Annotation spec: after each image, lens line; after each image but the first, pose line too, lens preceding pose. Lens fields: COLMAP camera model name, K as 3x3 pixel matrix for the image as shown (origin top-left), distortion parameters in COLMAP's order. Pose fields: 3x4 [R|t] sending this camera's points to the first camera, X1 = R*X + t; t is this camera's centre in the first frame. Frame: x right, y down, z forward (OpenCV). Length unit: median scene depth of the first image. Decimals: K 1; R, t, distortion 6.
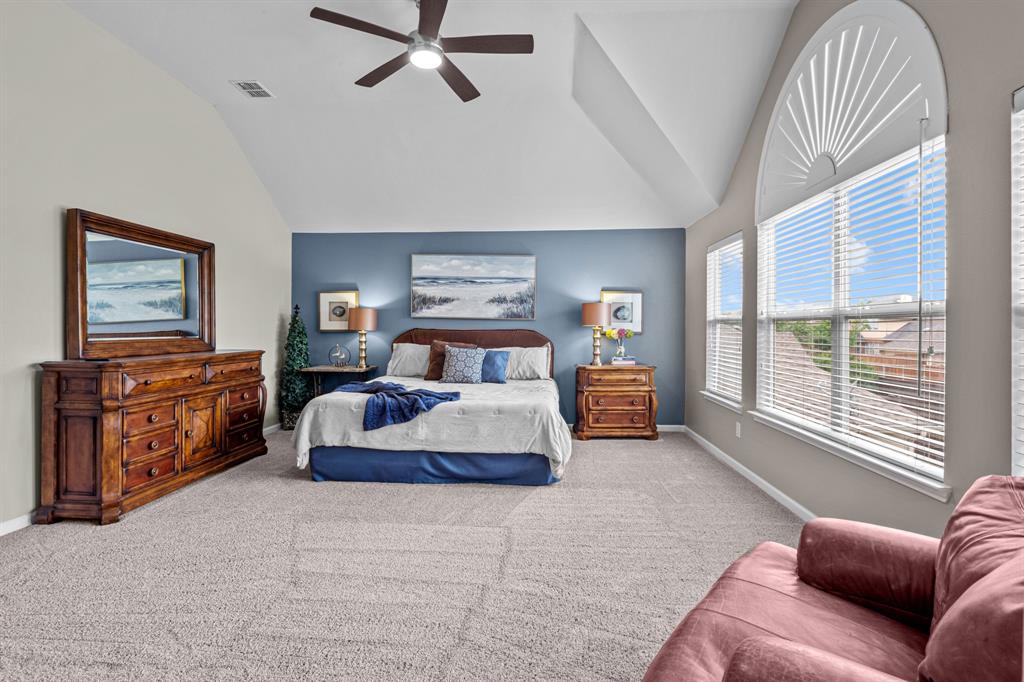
lens RADIAL K [[484.4, 0, 510.5], [0, 484.4, 336.6], [0, 0, 1]] dist [-0.003723, -0.002026]
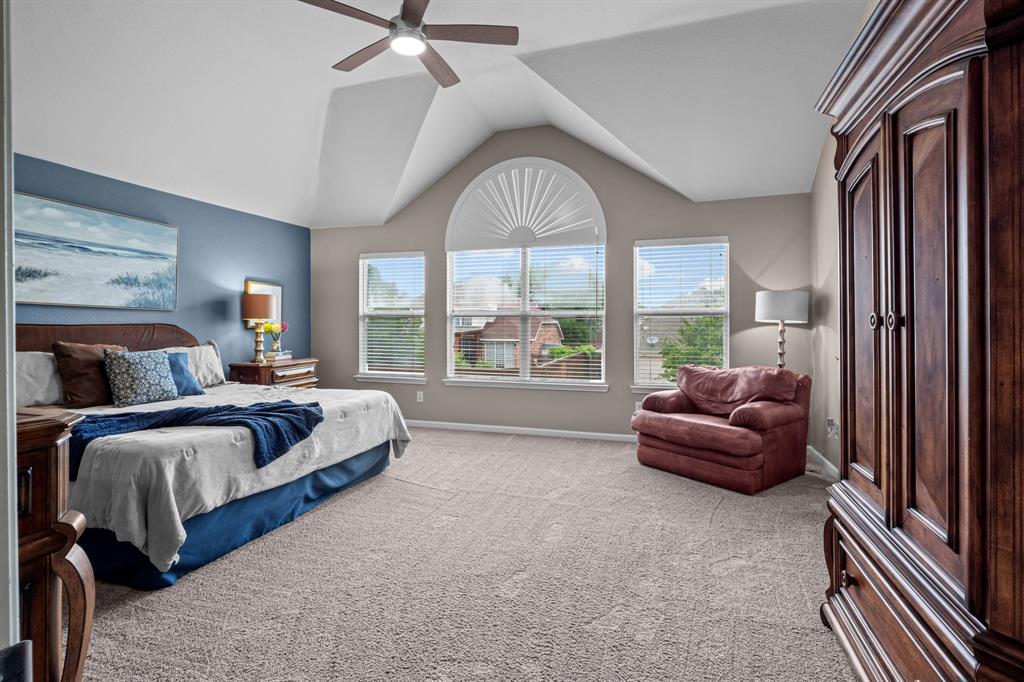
lens RADIAL K [[484.4, 0, 517.9], [0, 484.4, 331.3], [0, 0, 1]] dist [-0.003723, -0.002026]
pose [[0.226715, -0.018908, 0.973778, -0.605708], [0.016422, 0.999744, 0.015589, -0.005726], [-0.973823, 0.012457, 0.226967, 0.321329]]
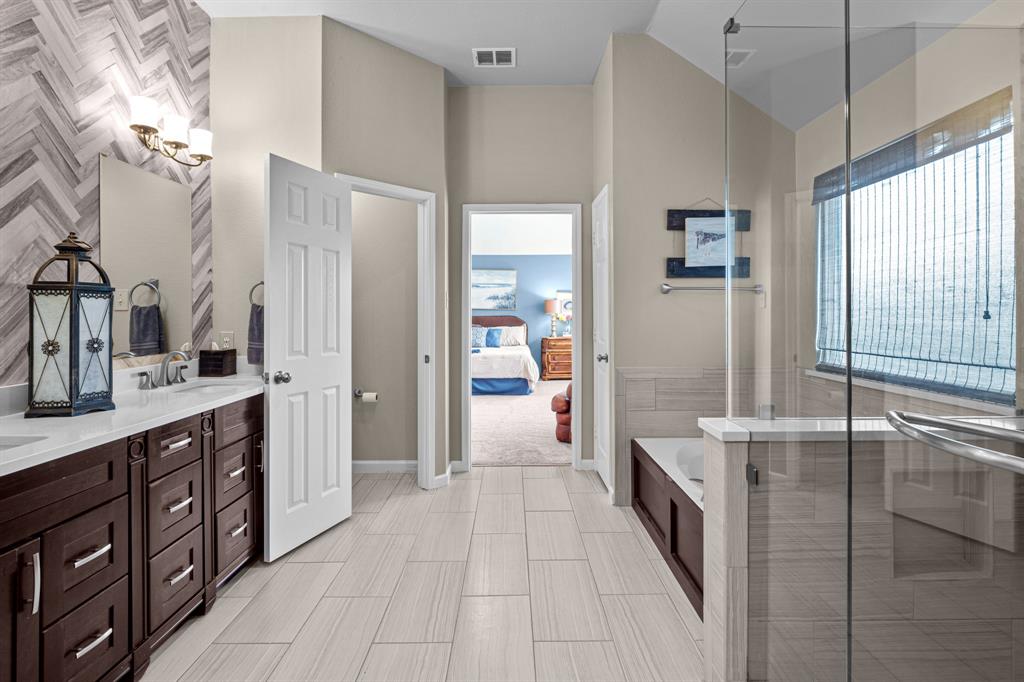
lens RADIAL K [[484.4, 0, 513.8], [0, 484.4, 333.5], [0, 0, 1]] dist [-0.003723, -0.002026]
pose [[0.997210, -0.008407, 0.074172, -0.083562], [0.006764, 0.999727, 0.022374, 0.009050], [-0.074339, -0.021810, 0.996994, -0.660121]]
